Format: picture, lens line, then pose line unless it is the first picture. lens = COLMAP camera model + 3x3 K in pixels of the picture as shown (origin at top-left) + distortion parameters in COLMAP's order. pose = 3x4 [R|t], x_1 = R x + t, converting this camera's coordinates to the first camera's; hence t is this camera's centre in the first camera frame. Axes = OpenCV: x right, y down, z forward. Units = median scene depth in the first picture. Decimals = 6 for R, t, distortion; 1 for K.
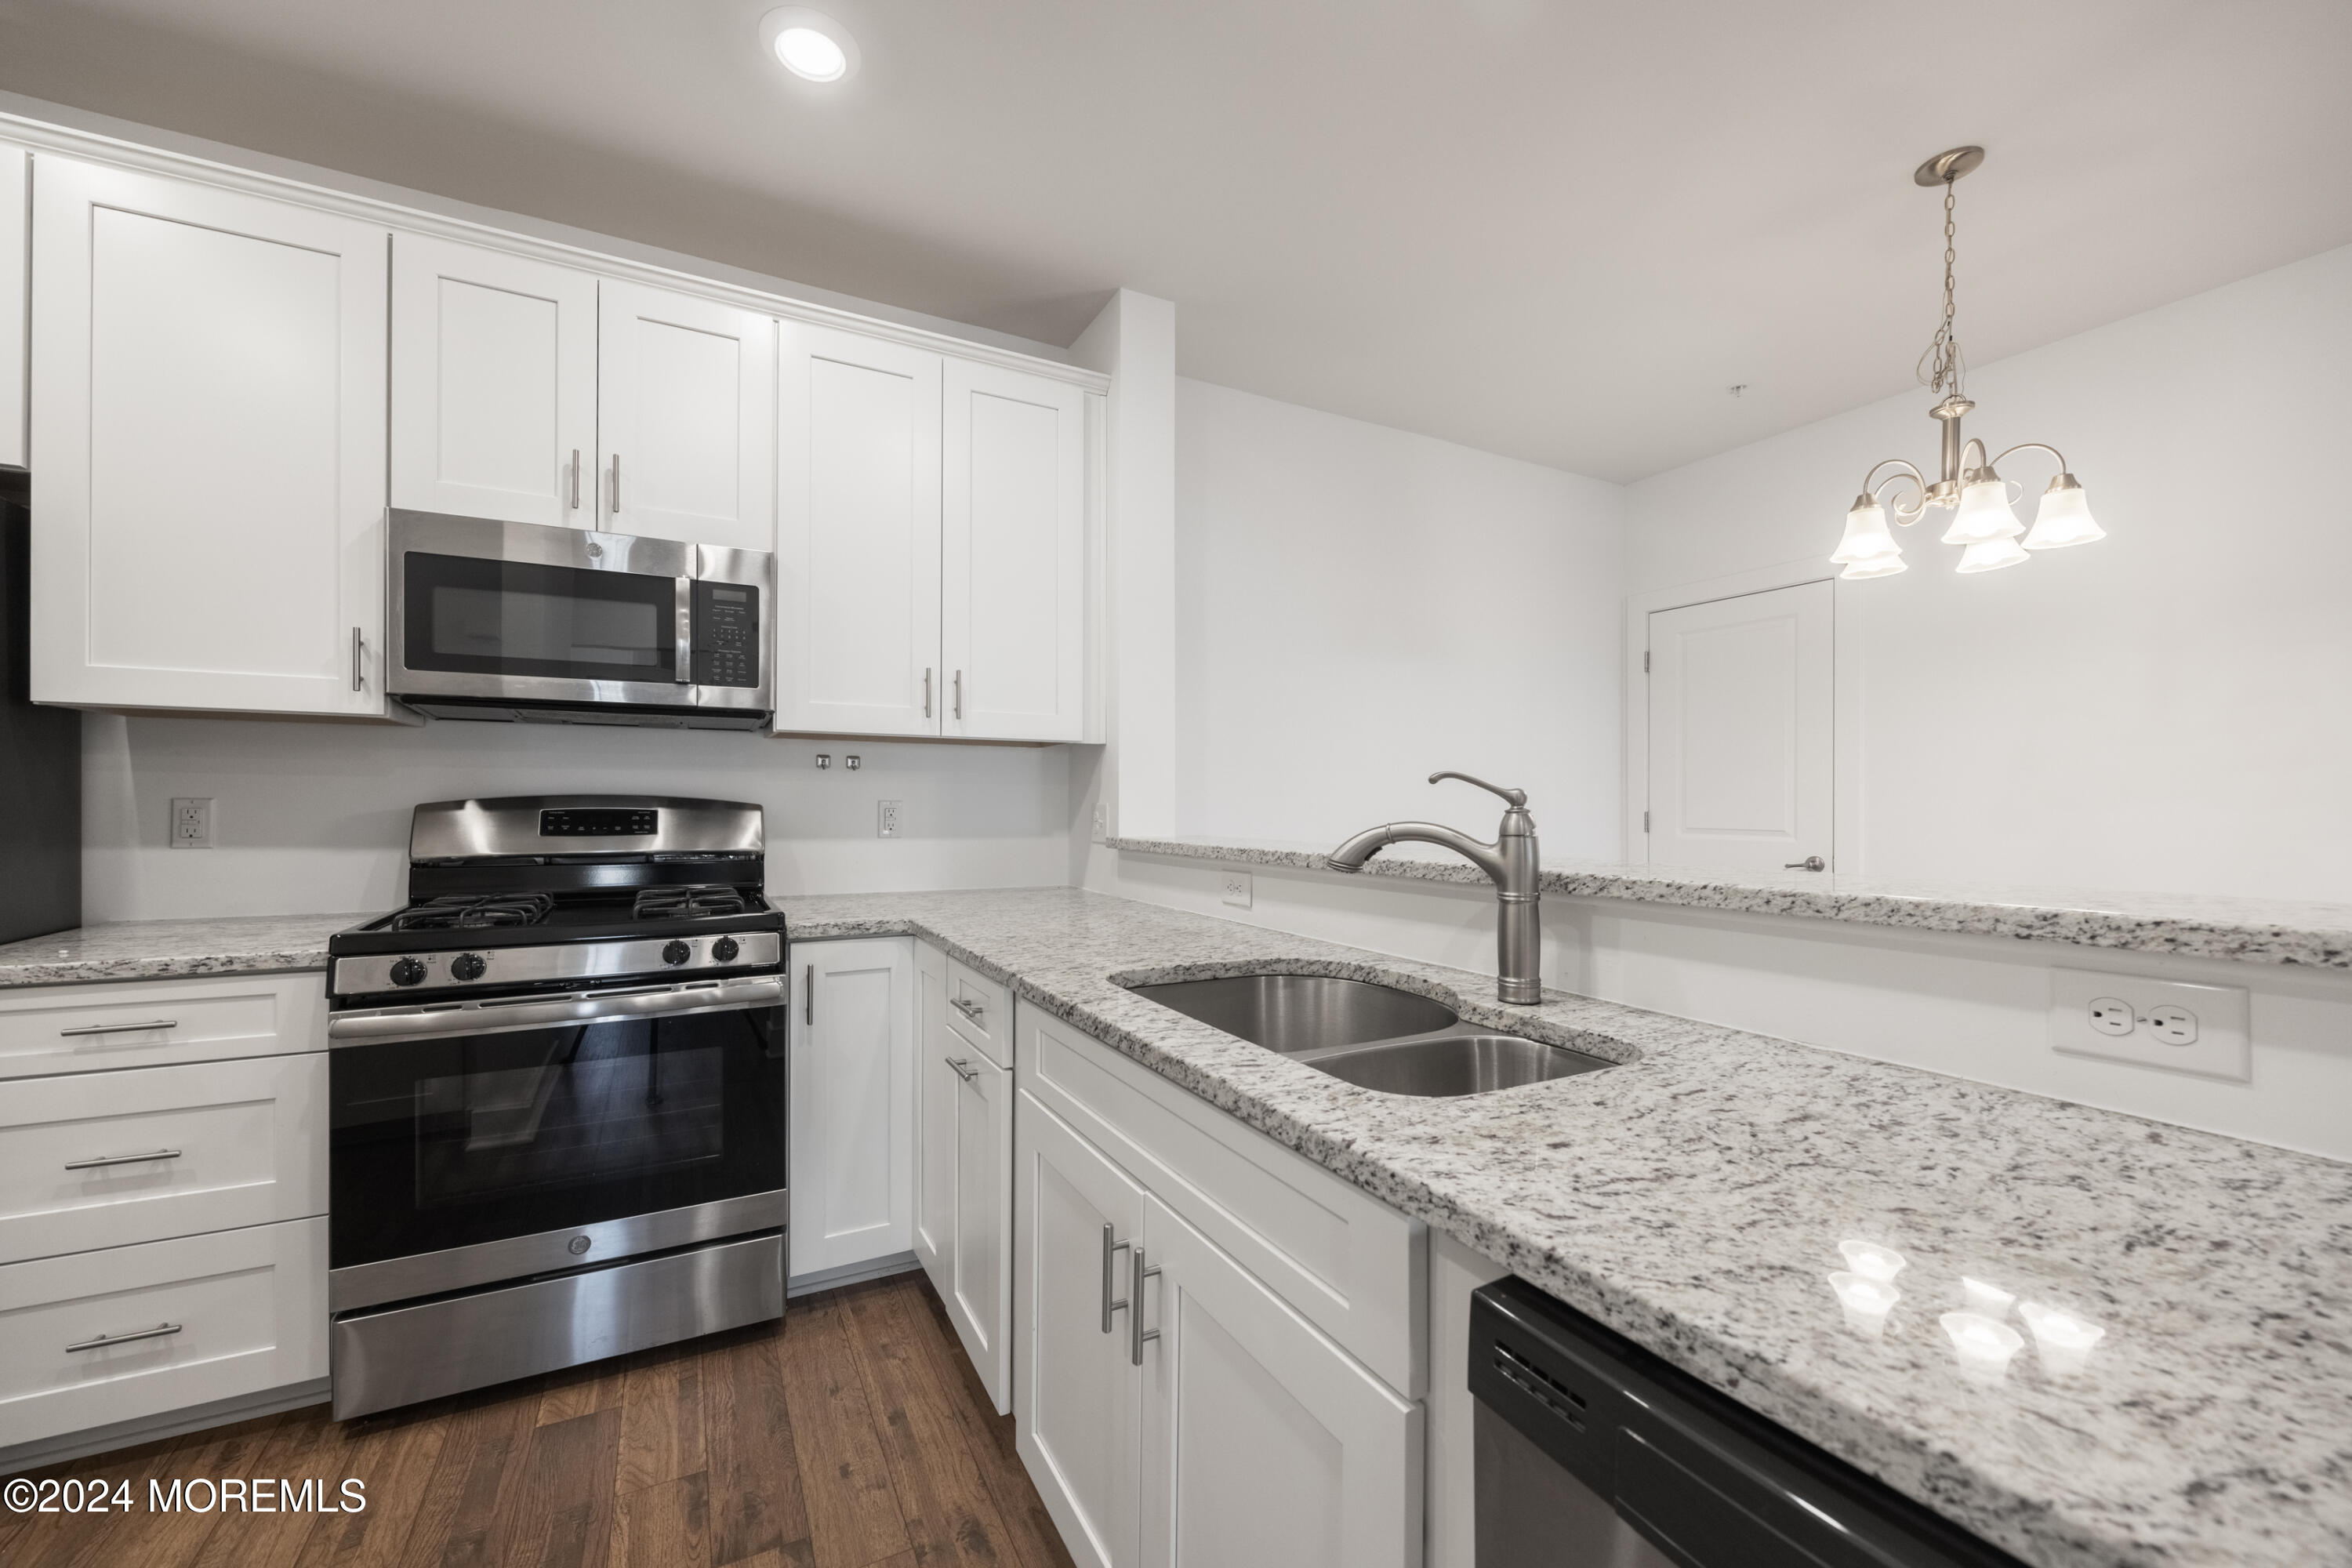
lens RADIAL K [[912.5, 0, 1172.9], [0, 912.5, 801.8], [0, 0, 1]] dist [-0.001166, -0.000095]
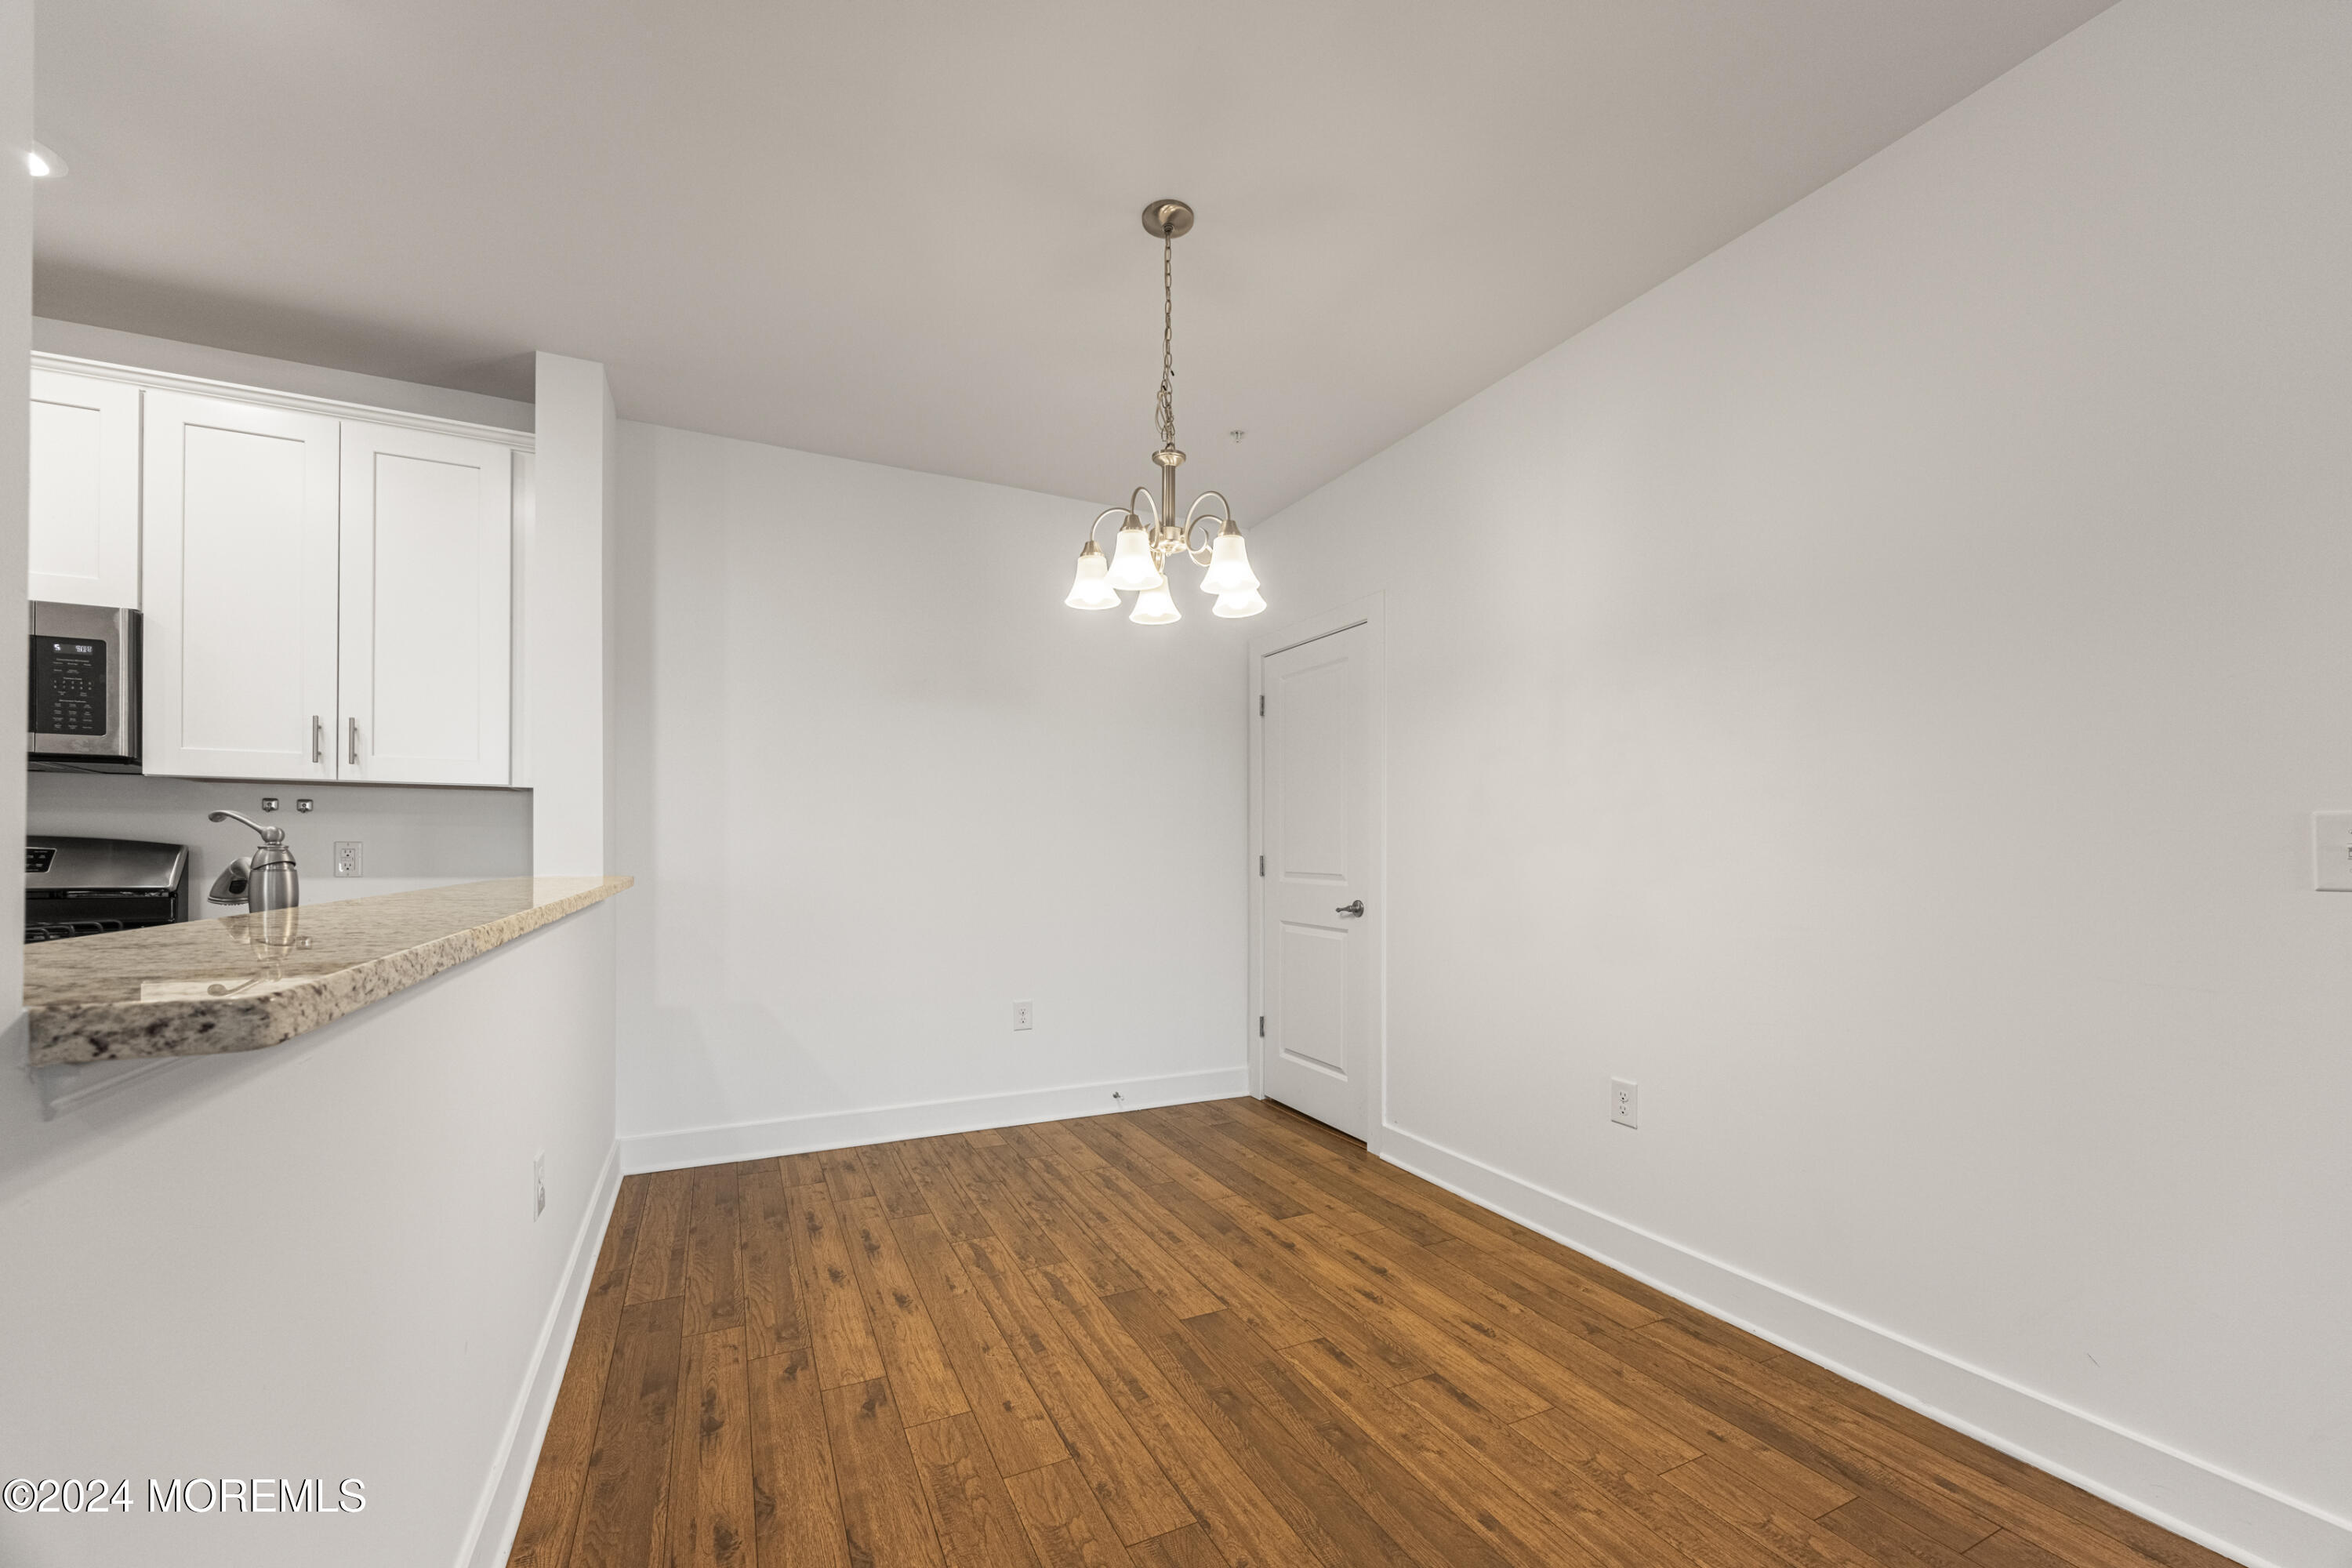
lens RADIAL K [[925.5, 0, 1168.7], [0, 925.5, 831.2], [0, 0, 1]] dist [-0.002897, -0.000123]
pose [[0.999142, 0.000961, -0.041402, 0.833018], [-0.001710, 0.999836, -0.018056, 0.004888], [0.041378, 0.018111, 0.998979, -0.022345]]
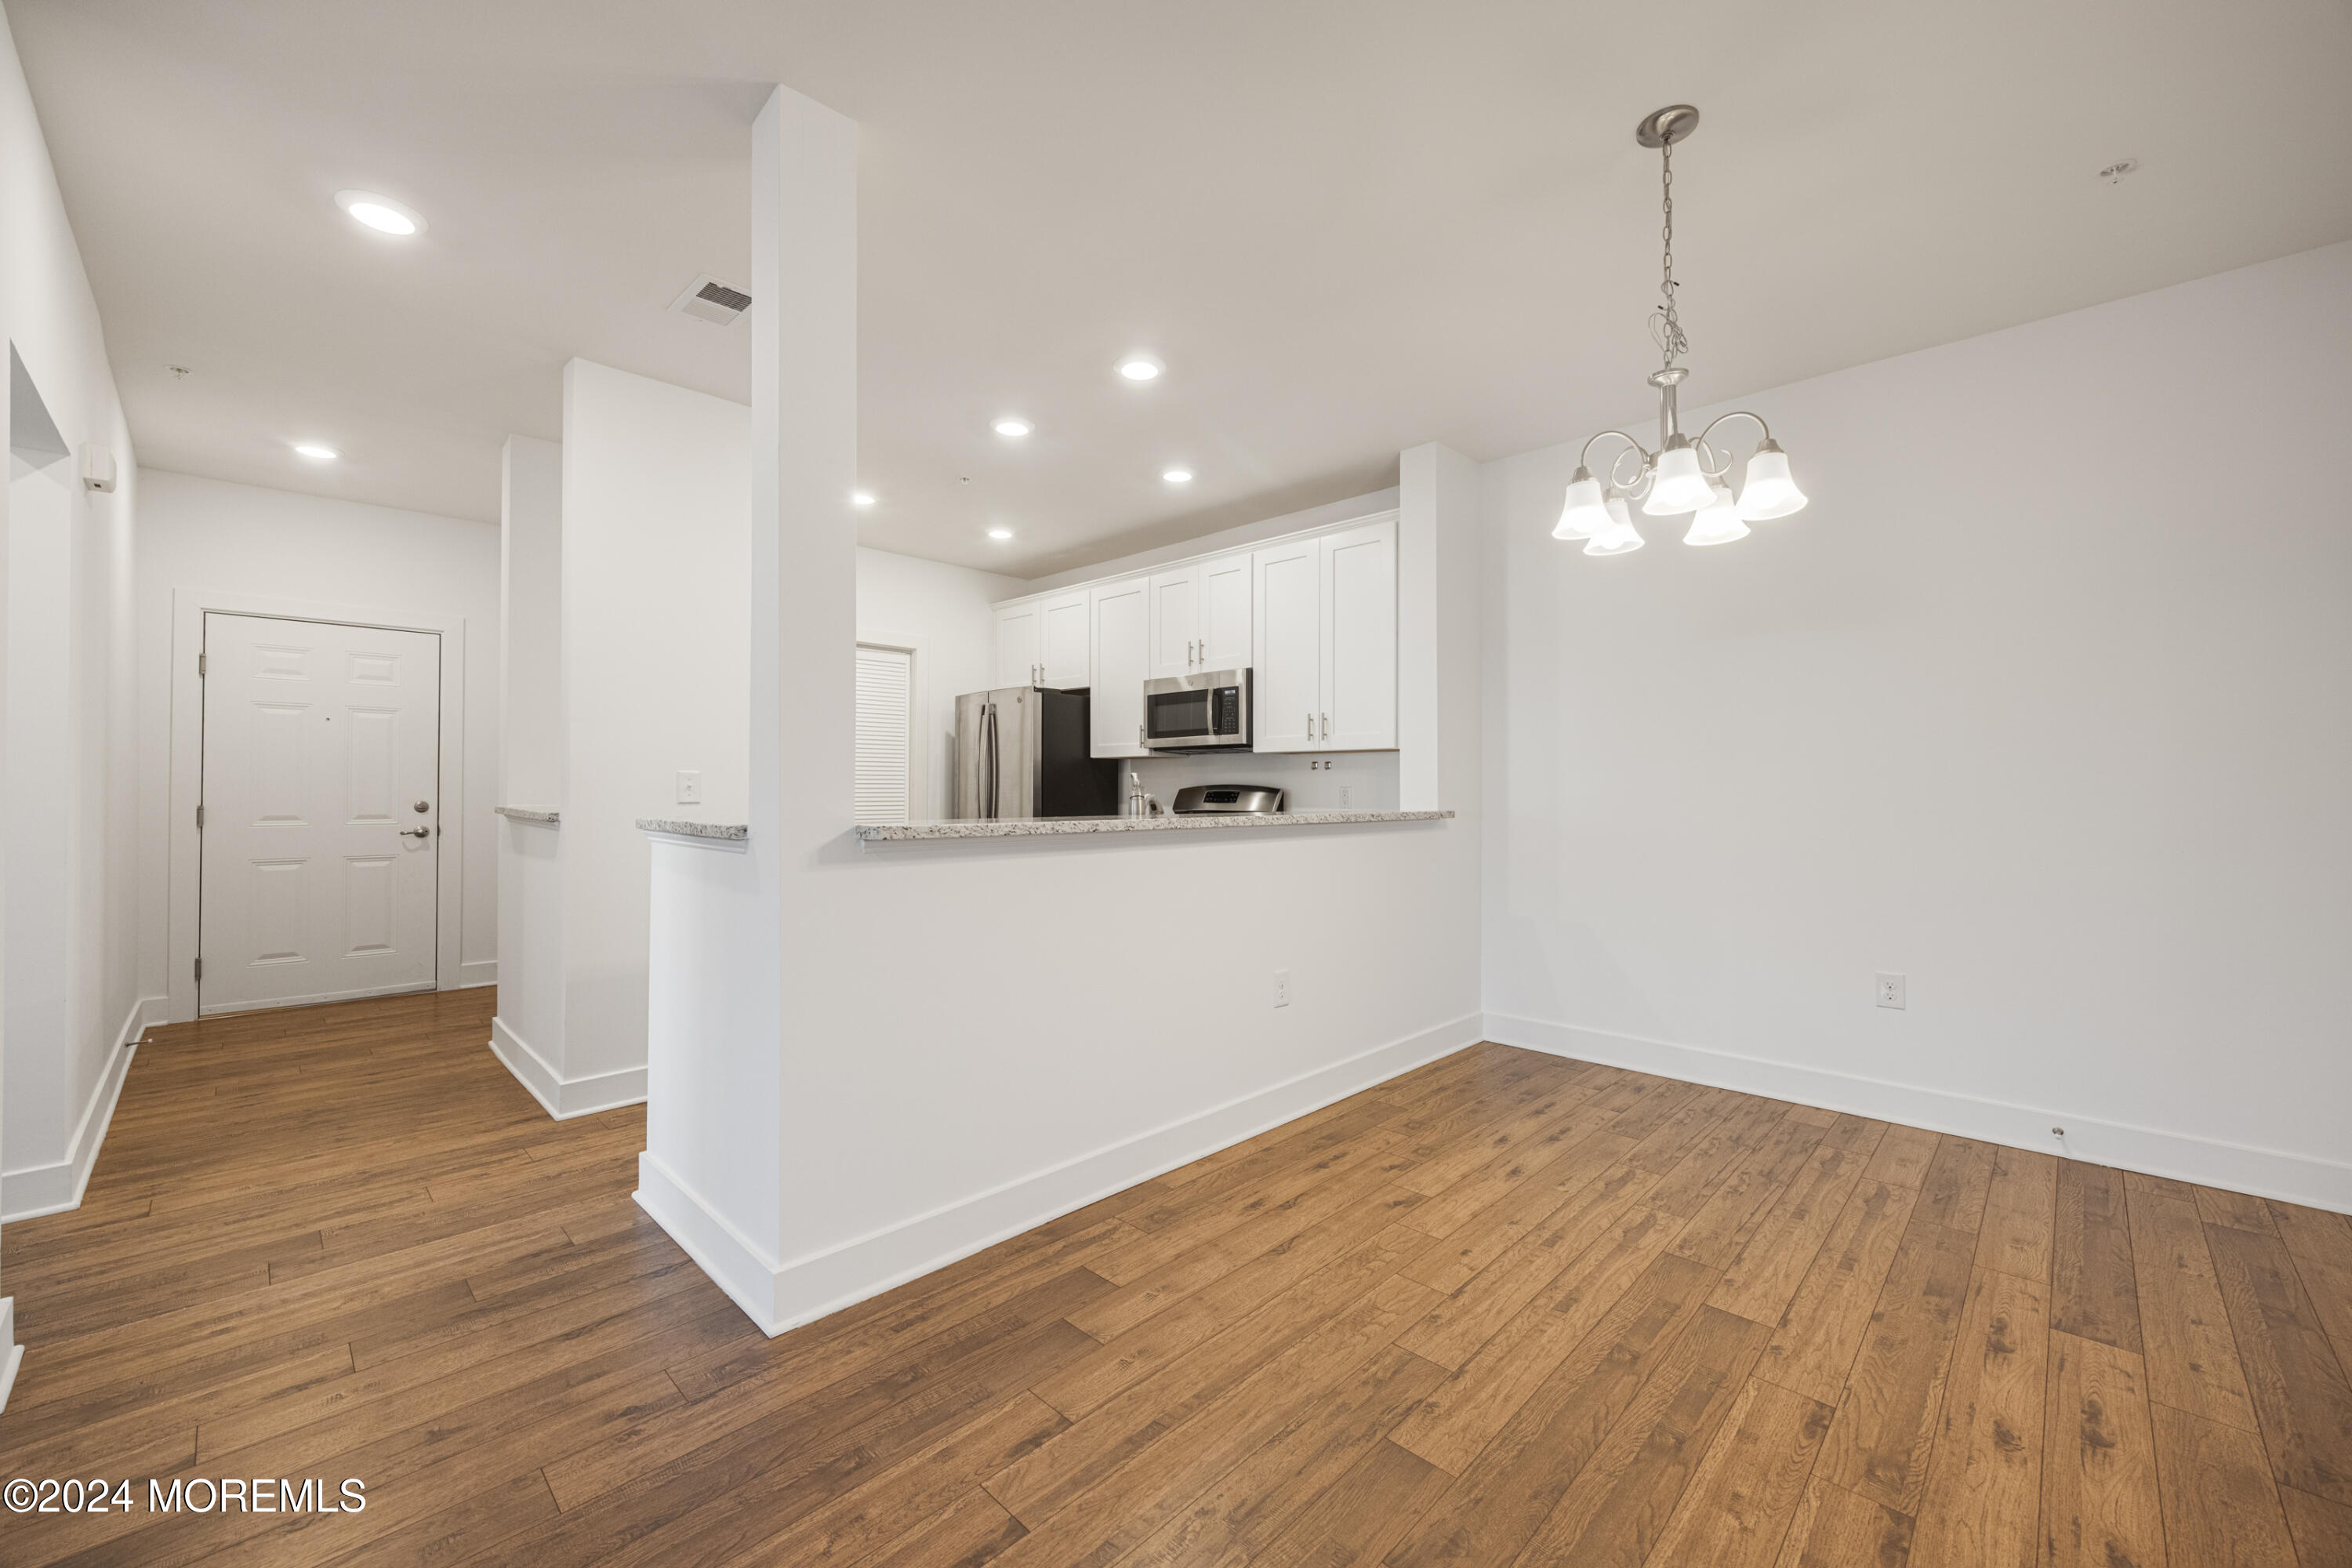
lens RADIAL K [[924.3, 0, 1167.4], [0, 924.3, 759.2], [0, 0, 1]] dist [-0.000223, 0.000118]
pose [[0.296702, -0.033123, -0.954396, 1.544328], [0.001445, 0.999413, -0.034236, 0.007502], [0.954969, 0.008779, 0.296575, 0.205766]]
